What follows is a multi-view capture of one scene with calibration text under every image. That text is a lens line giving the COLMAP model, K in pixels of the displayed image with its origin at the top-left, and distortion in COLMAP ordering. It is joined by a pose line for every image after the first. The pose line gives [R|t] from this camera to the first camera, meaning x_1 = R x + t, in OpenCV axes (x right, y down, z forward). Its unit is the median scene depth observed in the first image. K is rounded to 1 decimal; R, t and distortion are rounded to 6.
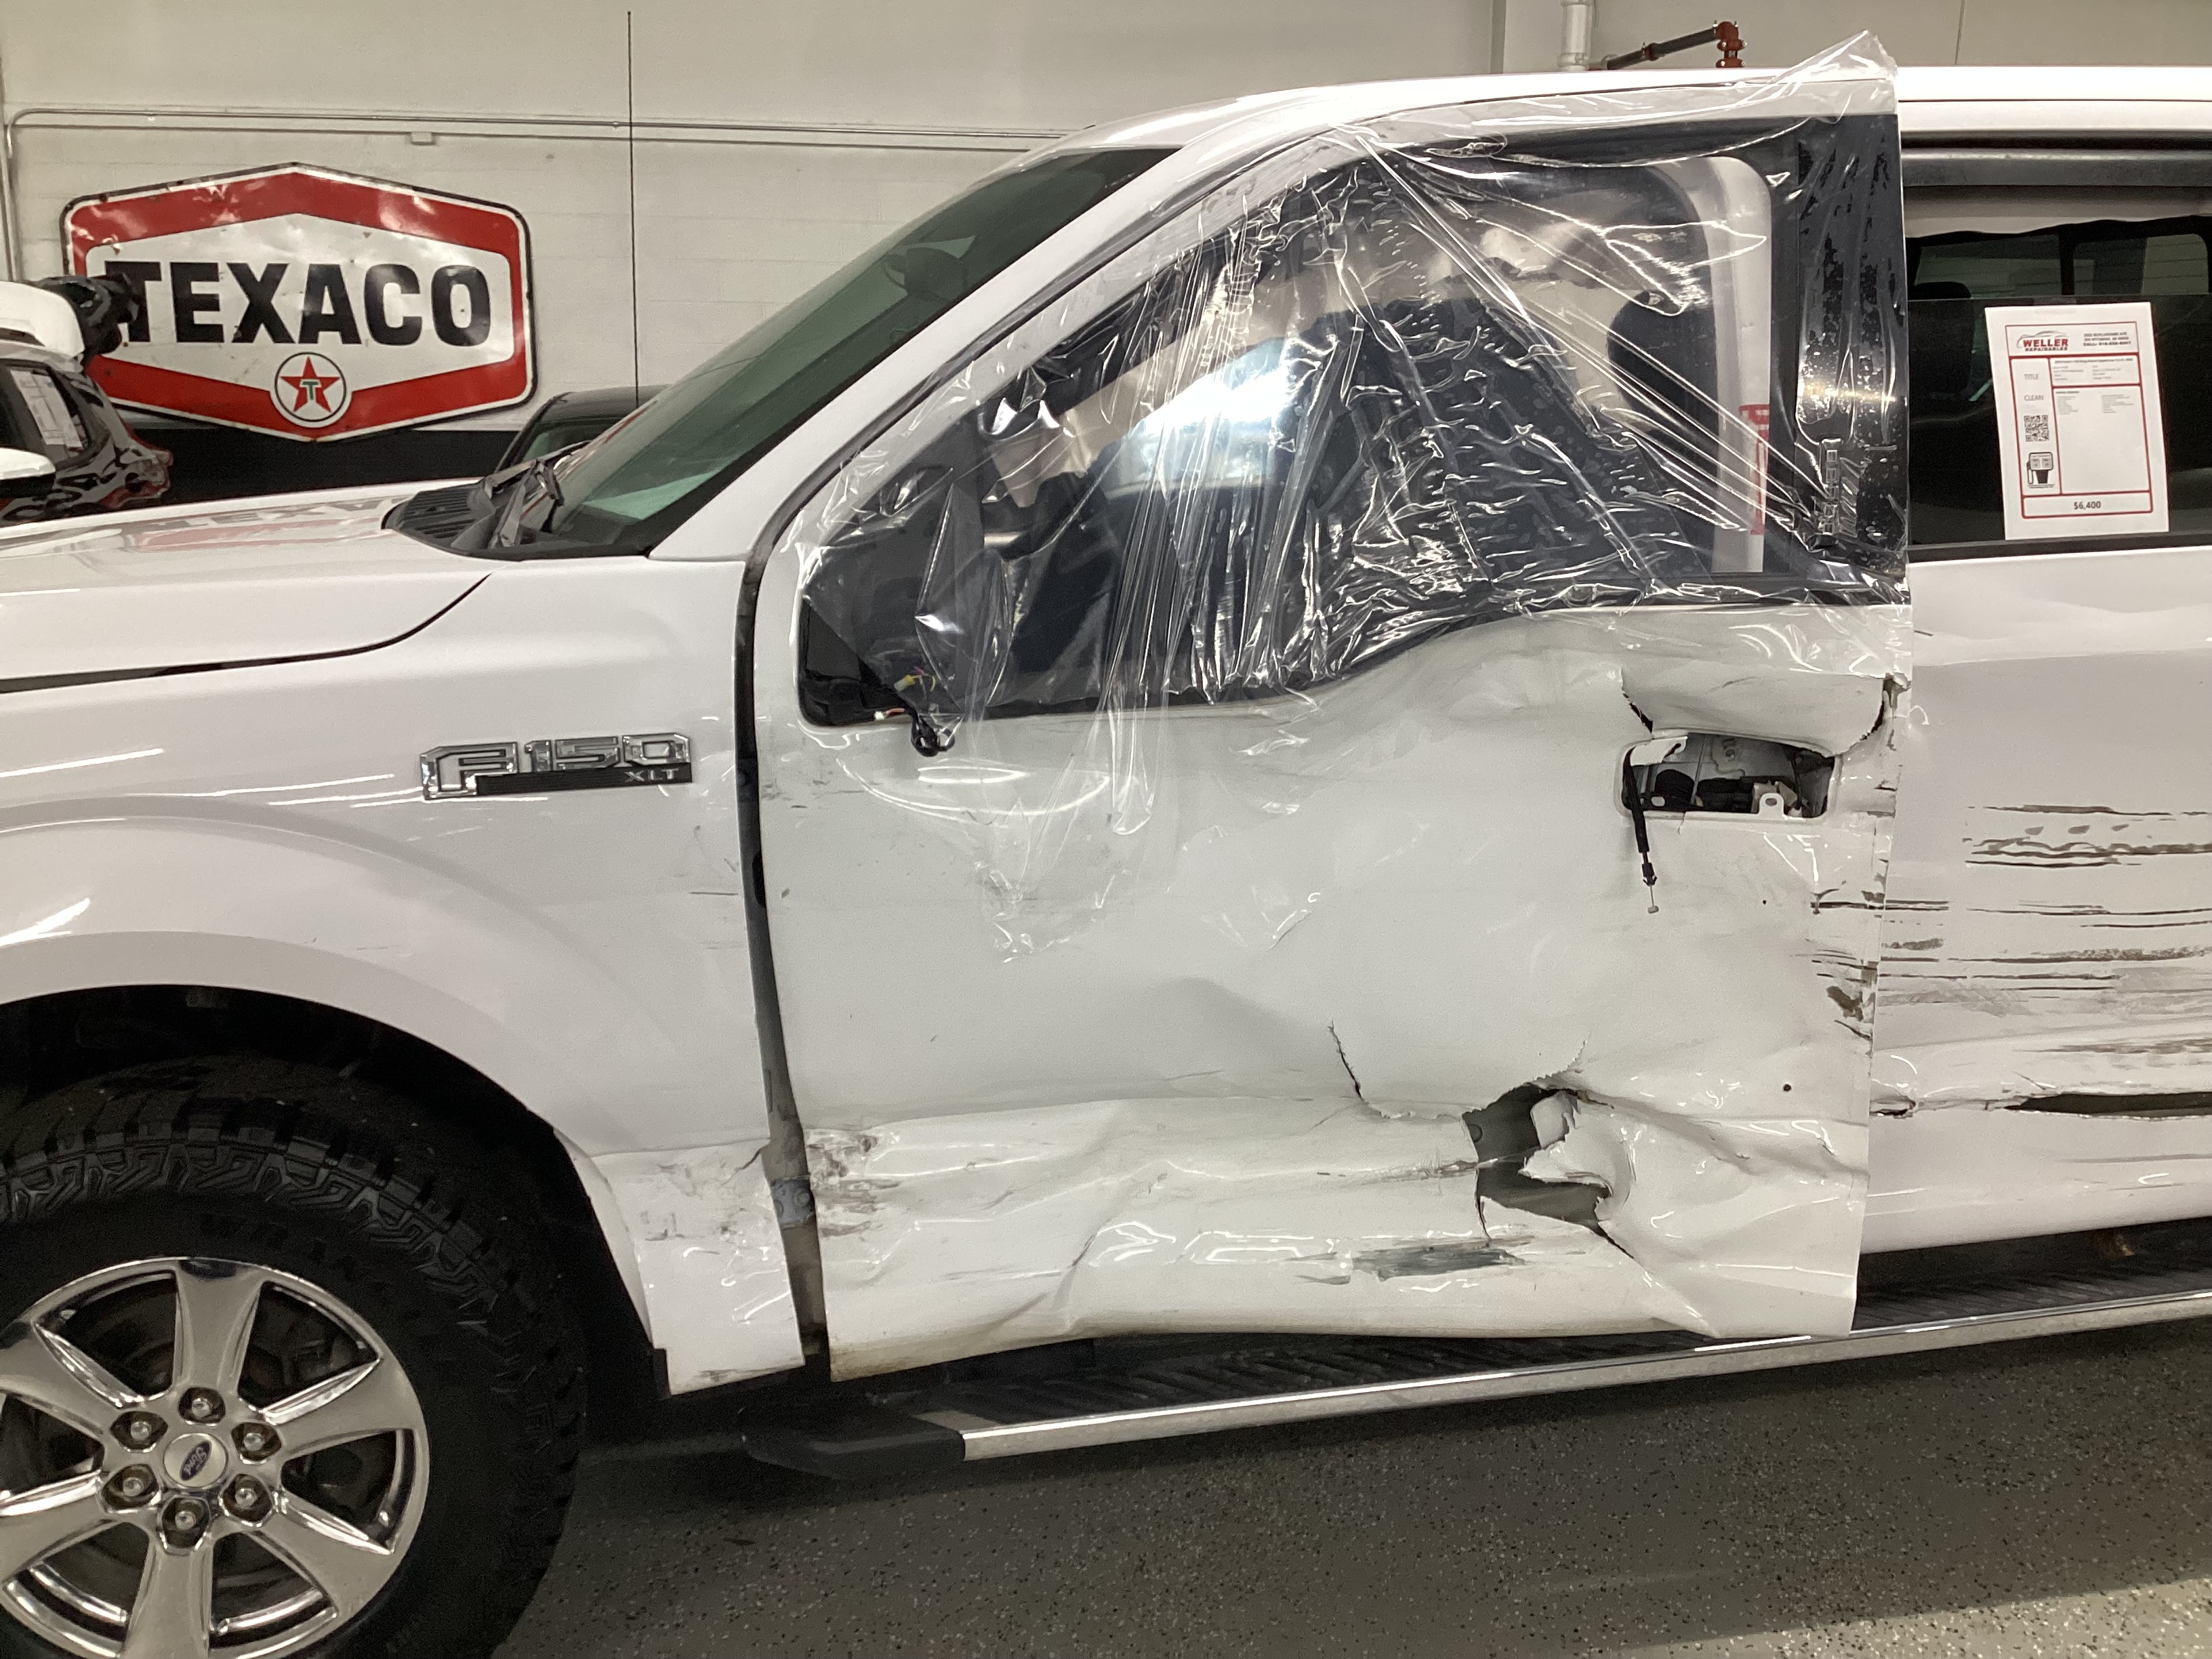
lens RADIAL K [[2055.0, 0, 1114.5], [0, 2055.0, 824.7], [0, 0, 1]] dist [0.149158, -0.252856]
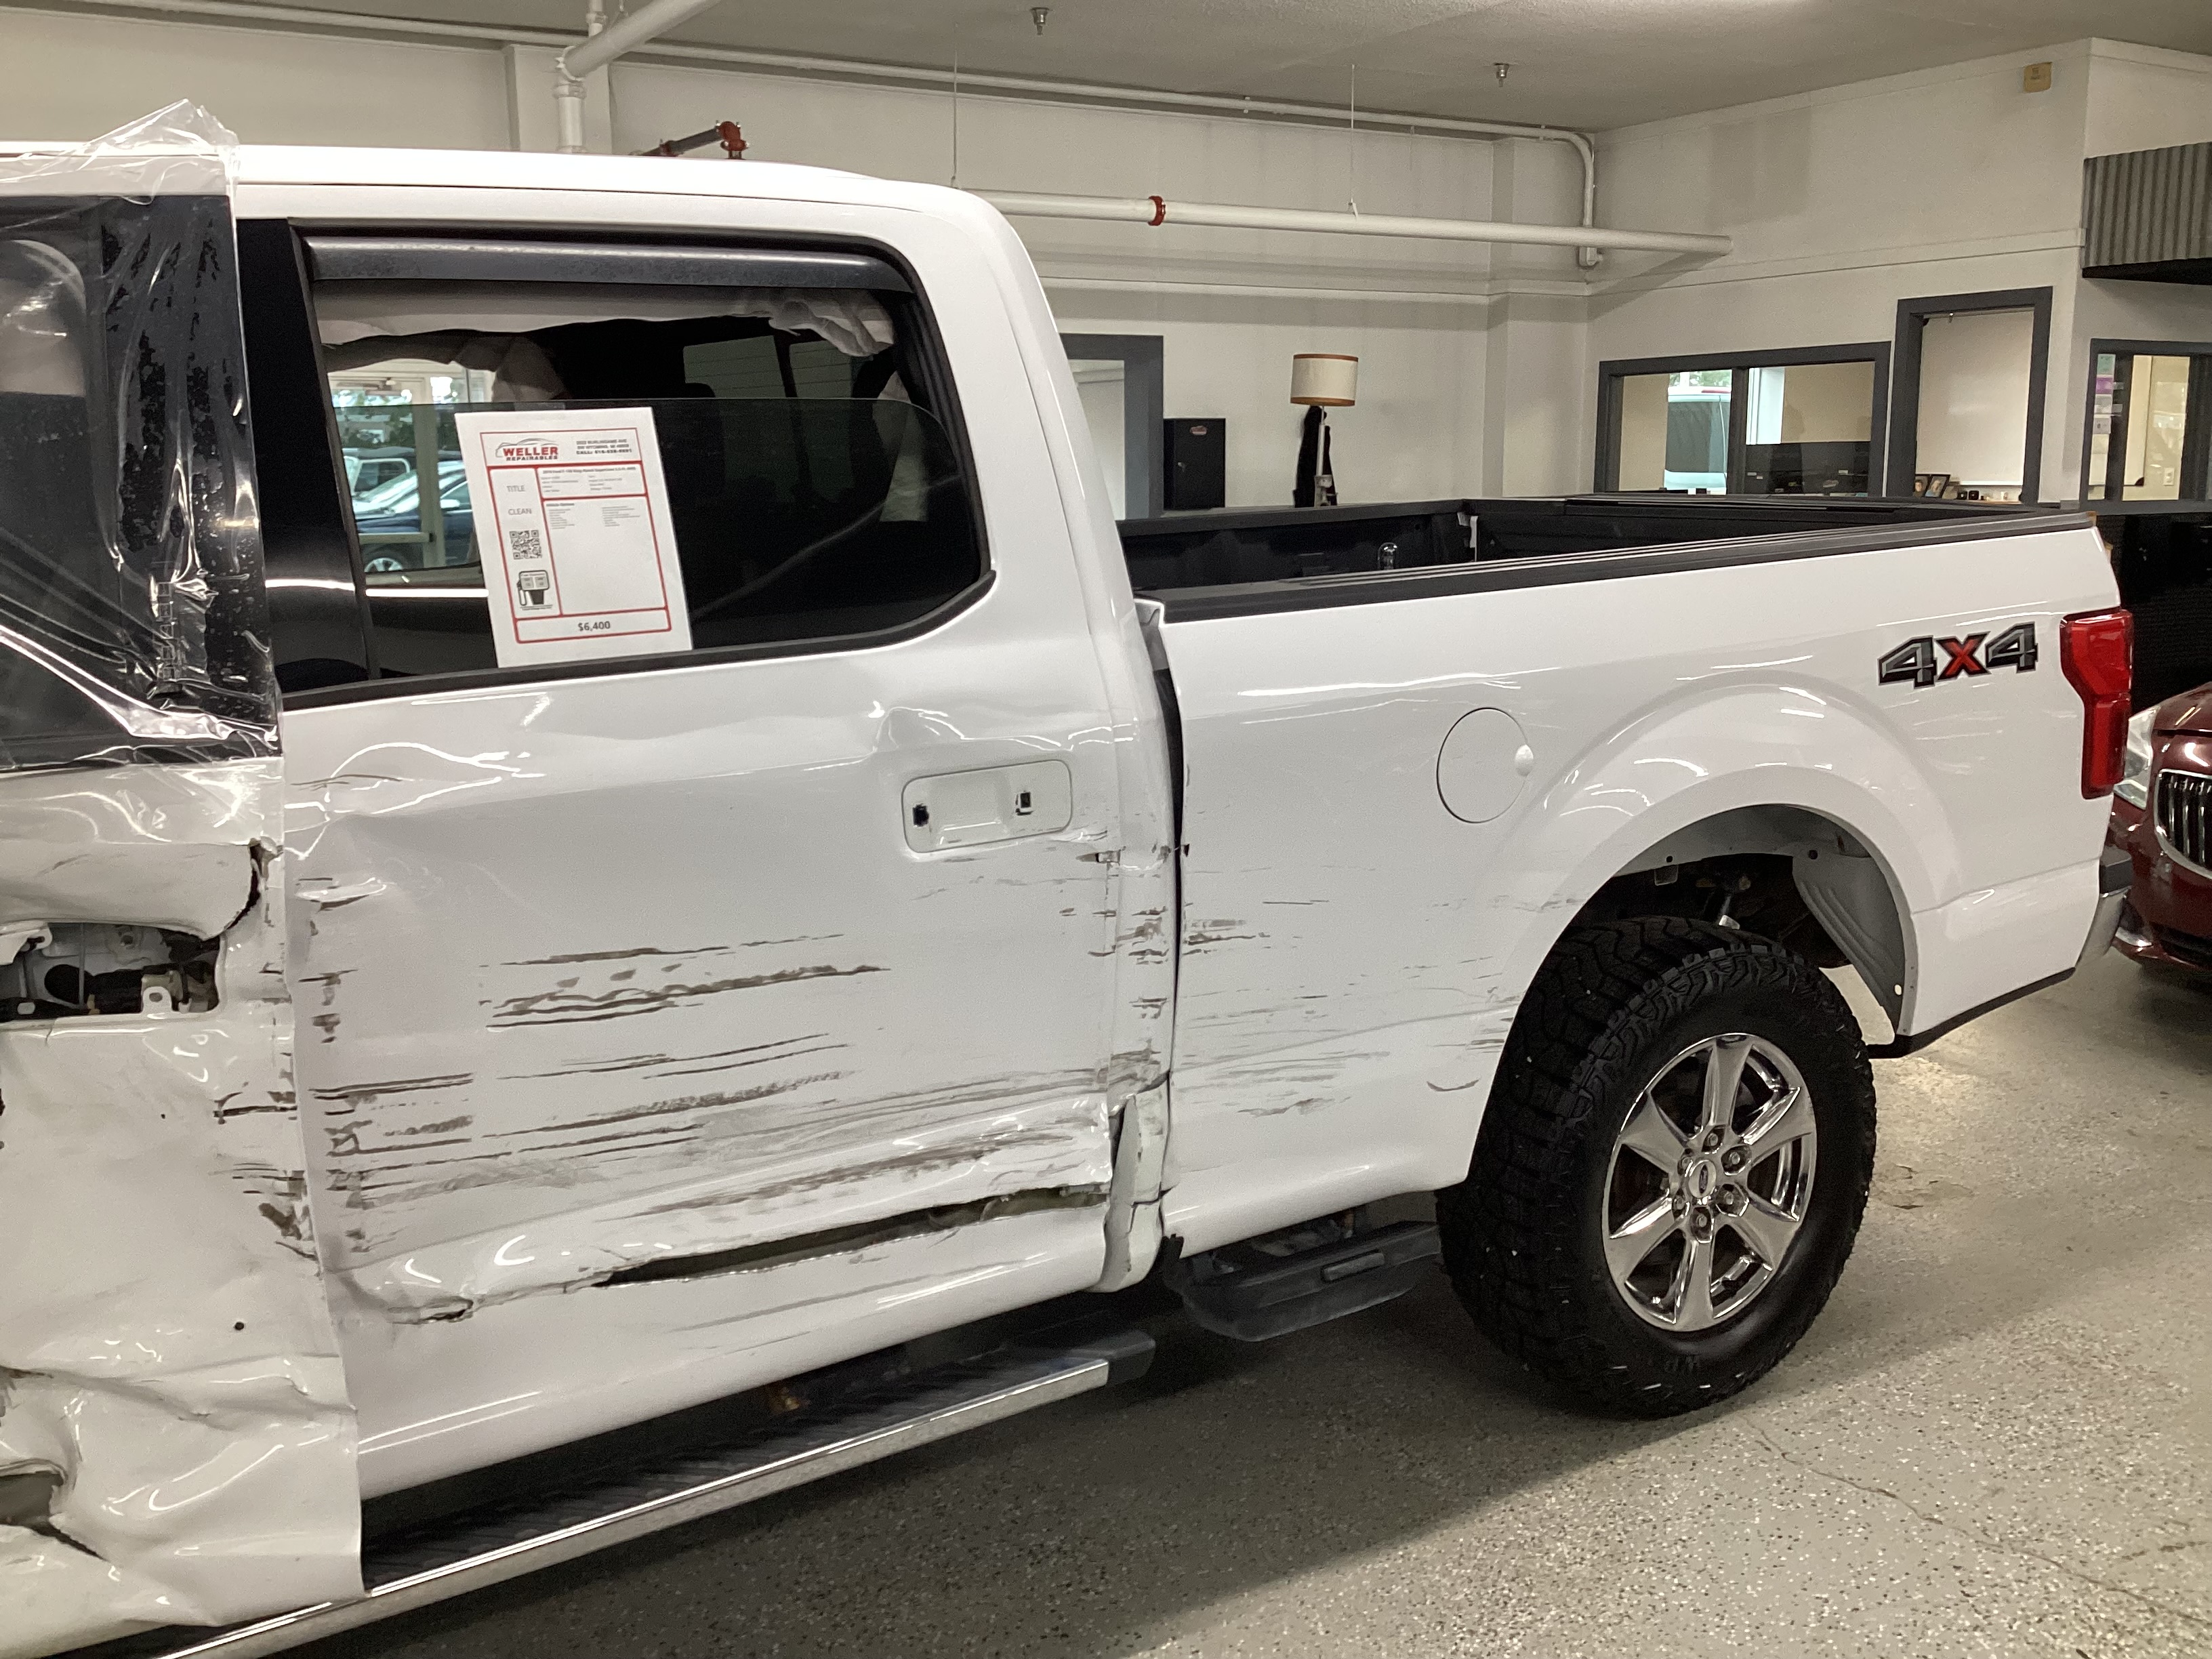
lens RADIAL K [[2046.0, 0, 1103.7], [0, 2046.0, 834.6], [0, 0, 1]] dist [0.135429, -0.250874]
pose [[0.942946, -0.082755, 0.322499, 0.396425], [0.094478, 0.995309, -0.020841, -0.021798], [-0.319261, 0.050121, 0.946340, 0.077216]]
